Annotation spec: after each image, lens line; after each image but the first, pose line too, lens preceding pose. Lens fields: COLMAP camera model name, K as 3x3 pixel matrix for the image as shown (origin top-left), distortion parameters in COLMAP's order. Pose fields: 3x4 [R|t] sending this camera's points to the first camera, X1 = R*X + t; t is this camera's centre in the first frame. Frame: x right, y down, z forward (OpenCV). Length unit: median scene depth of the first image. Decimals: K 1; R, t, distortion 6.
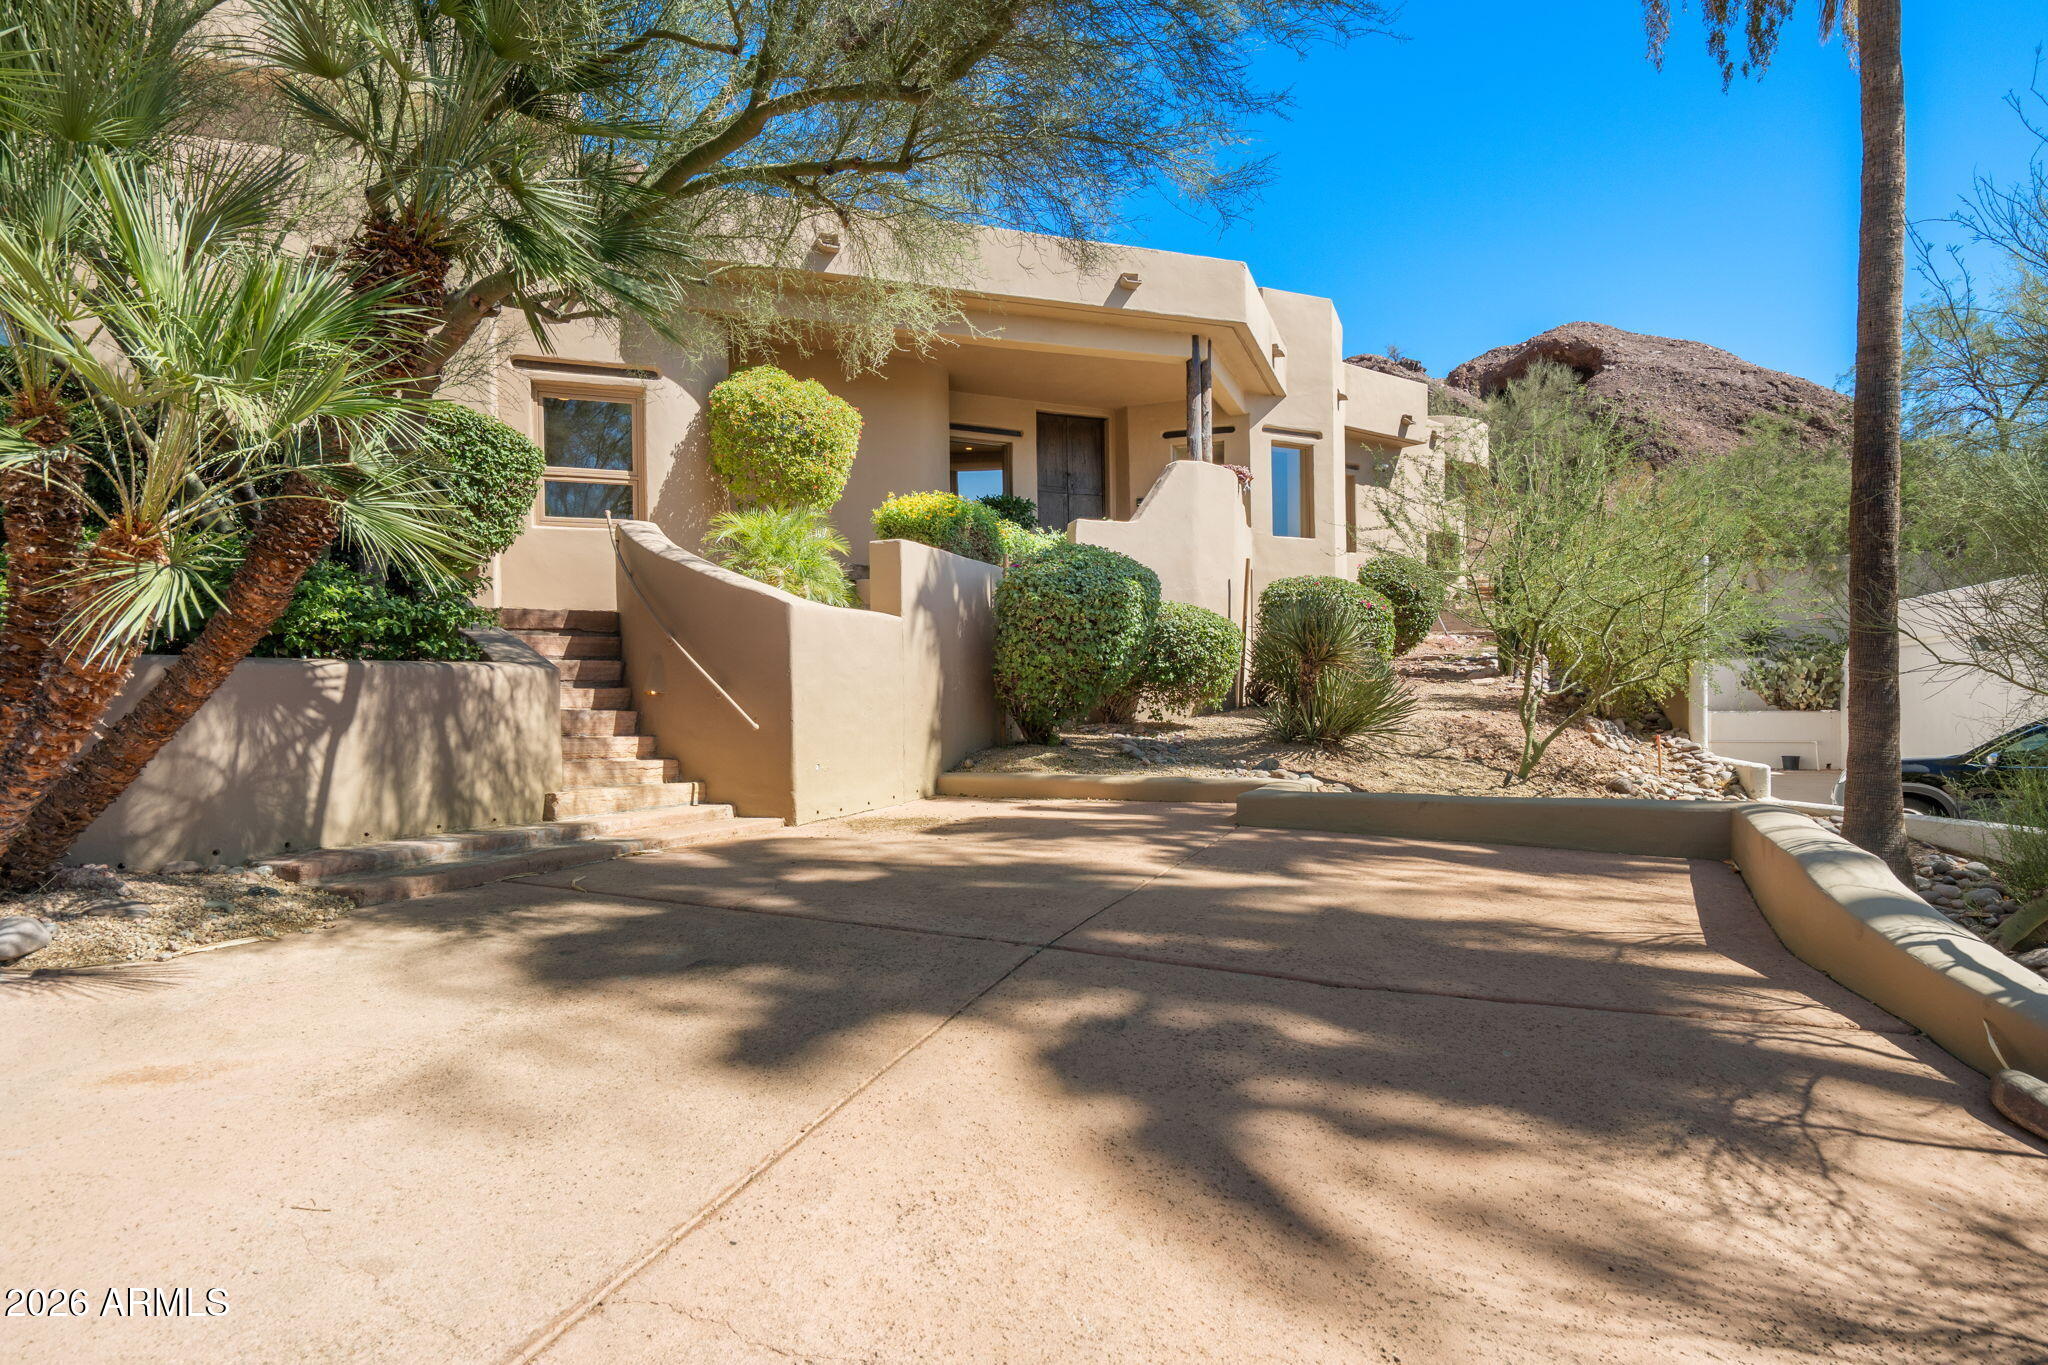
lens RADIAL K [[1155.8, 0, 1017.1], [0, 1155.8, 699.1], [0, 0, 1]] dist [0.004294, 0.000114]
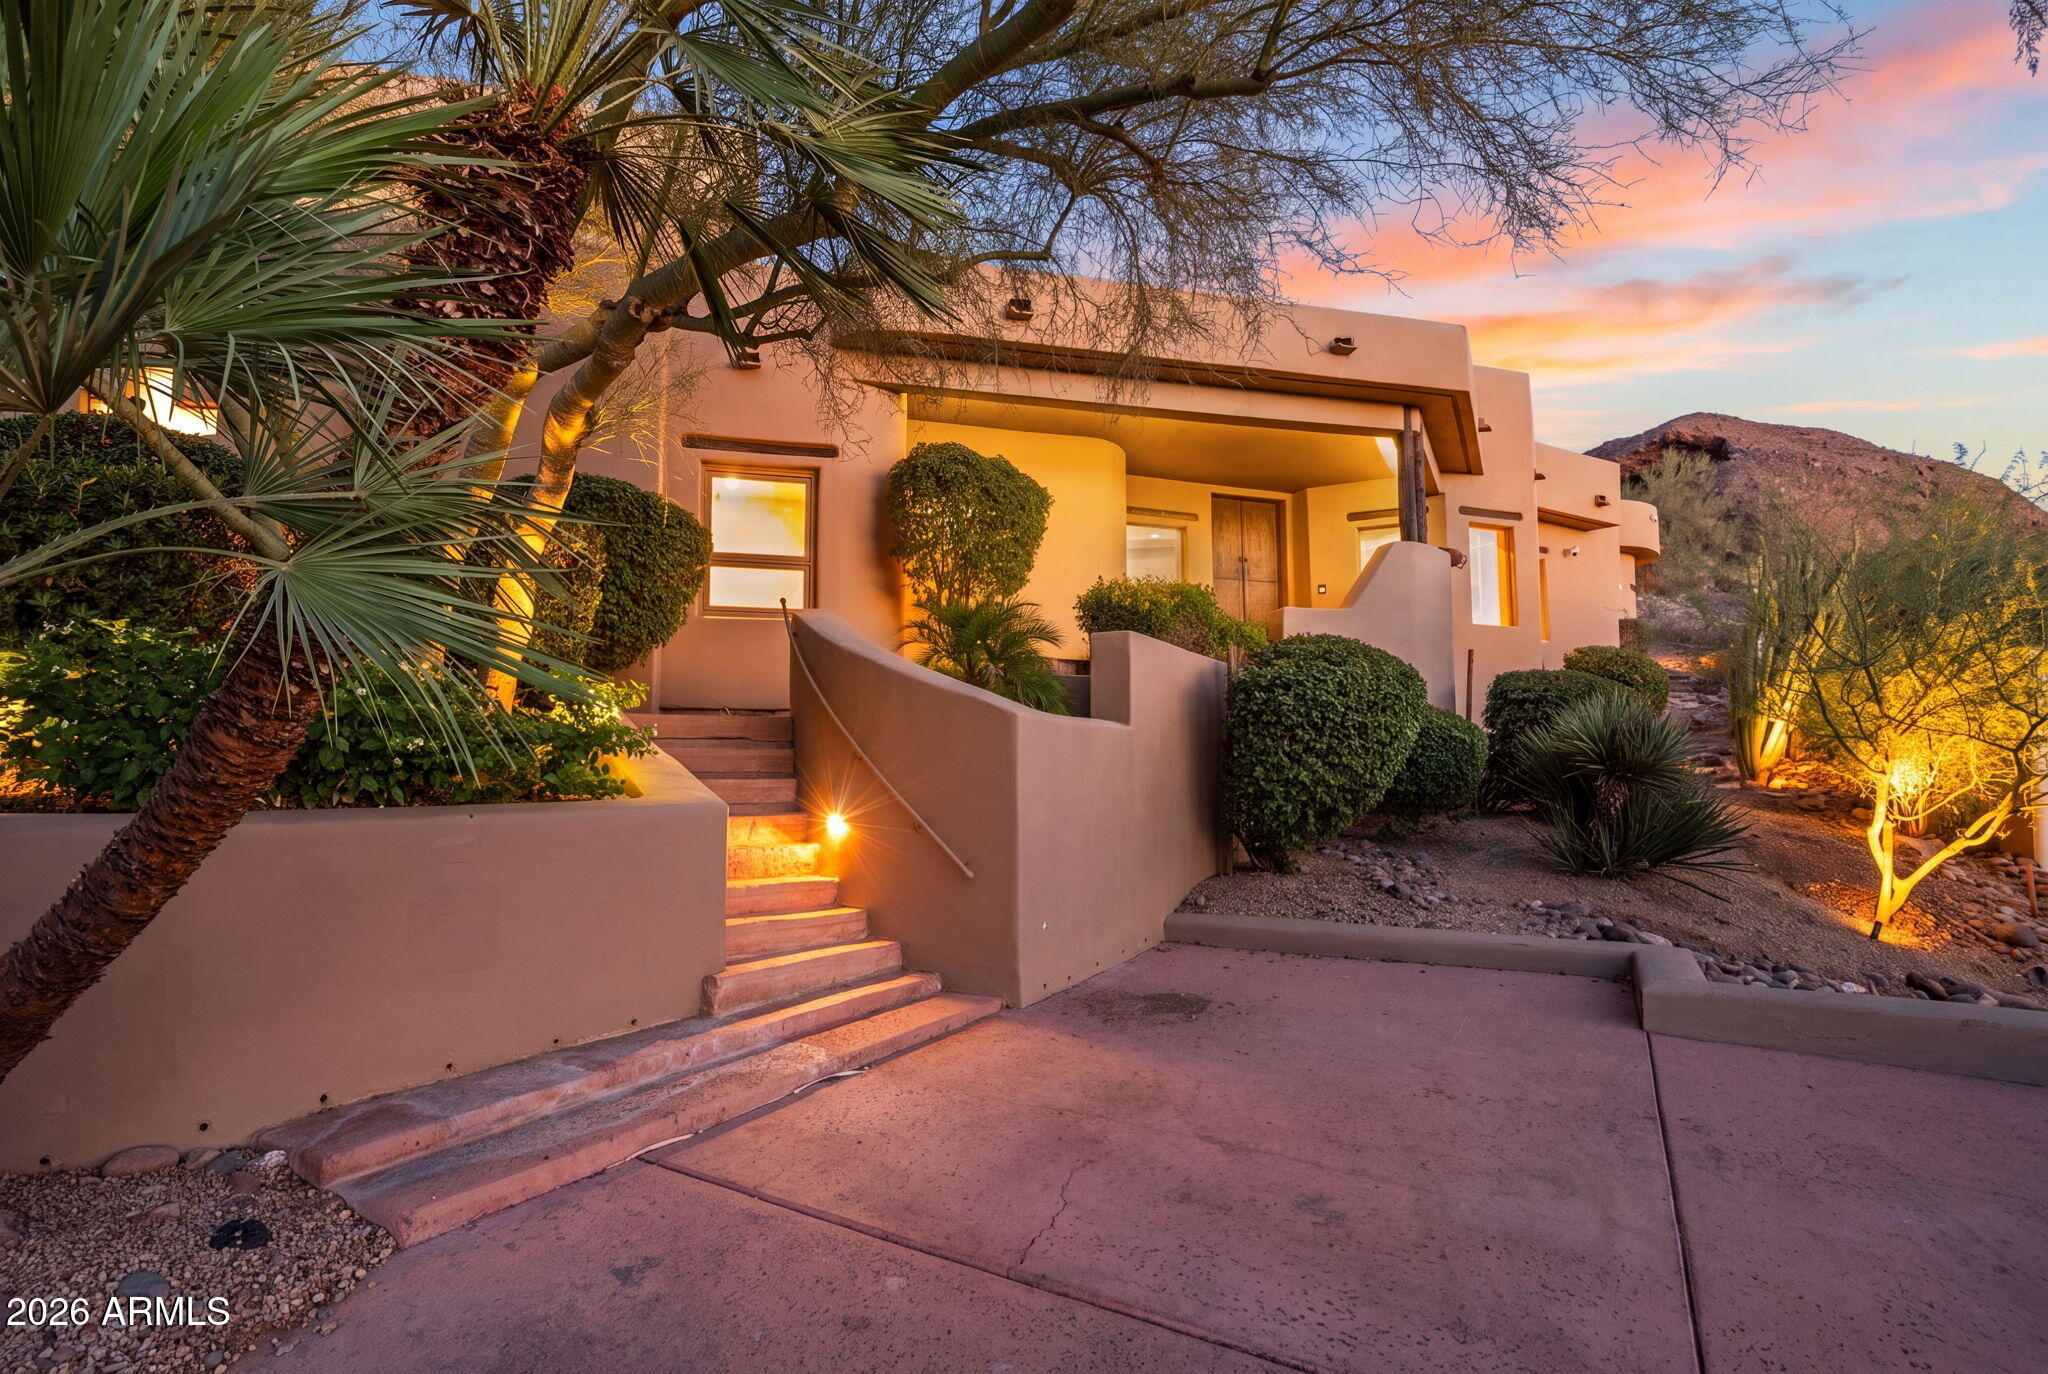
lens RADIAL K [[1066.1, 0, 1024.0], [0, 1066.1, 687.0], [0, 0, 1]] dist [-0.002576, -0.000012]
pose [[0.995255, 0.004496, -0.097196, -0.084071], [-0.012072, 0.996919, -0.077502, -0.031516], [0.096548, 0.078308, 0.992243, 0.197713]]
